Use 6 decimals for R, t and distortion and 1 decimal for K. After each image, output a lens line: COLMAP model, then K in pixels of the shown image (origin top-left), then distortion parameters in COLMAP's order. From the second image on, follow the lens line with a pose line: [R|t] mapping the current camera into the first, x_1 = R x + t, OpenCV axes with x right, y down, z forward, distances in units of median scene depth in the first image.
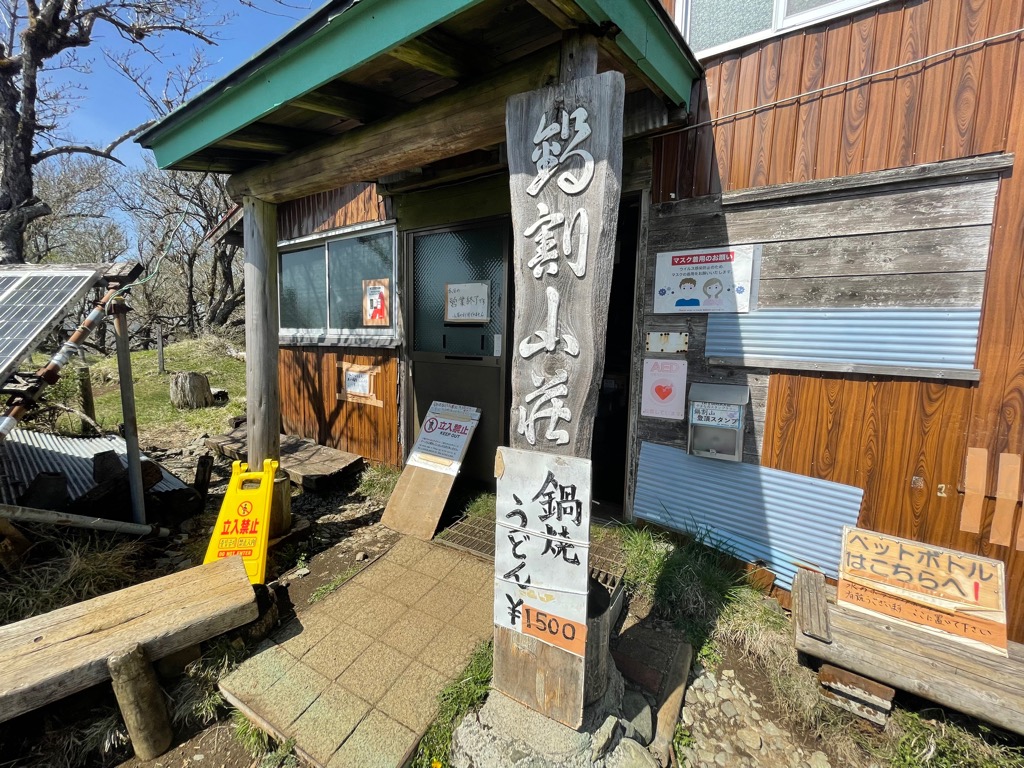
lens RADIAL K [[409.5, 0, 515.8], [0, 409.5, 377.6], [0, 0, 1]] dist [0.000905, -0.000214]
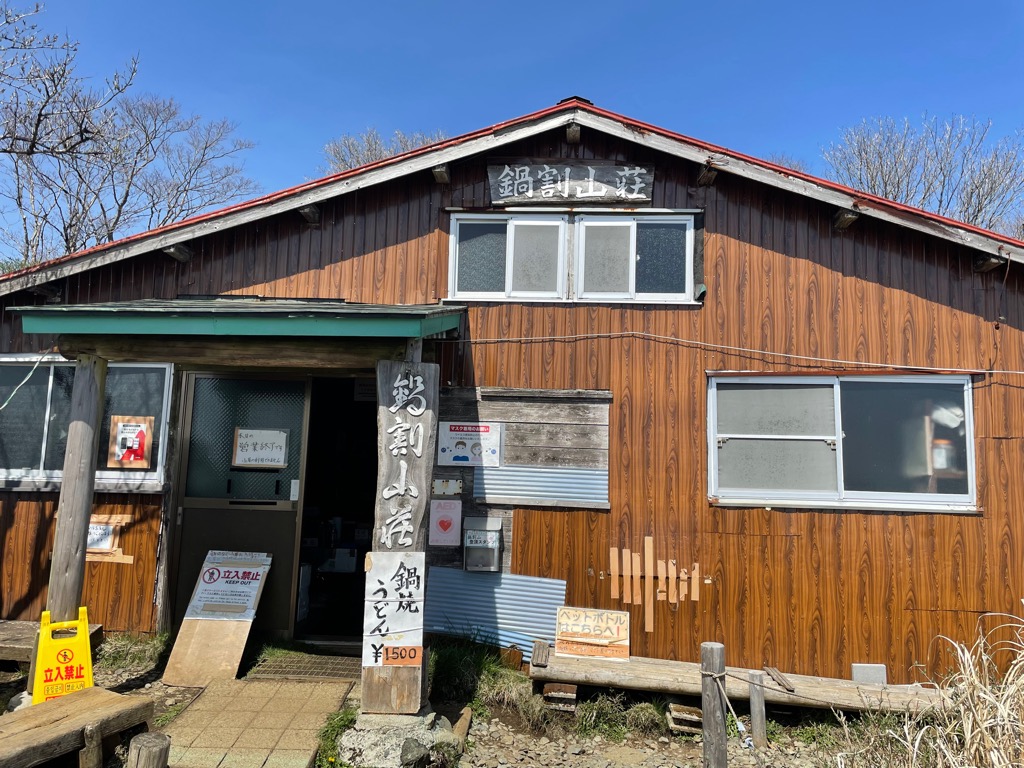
lens RADIAL K [[730.0, 0, 513.8], [0, 730.0, 379.5], [0, 0, 1]] dist [0.007199, -0.006760]
pose [[0.874310, 0.066243, 0.480826, -0.848521], [0.040515, 0.977225, -0.208302, 0.104035], [-0.483674, 0.201601, 0.851714, -1.680087]]
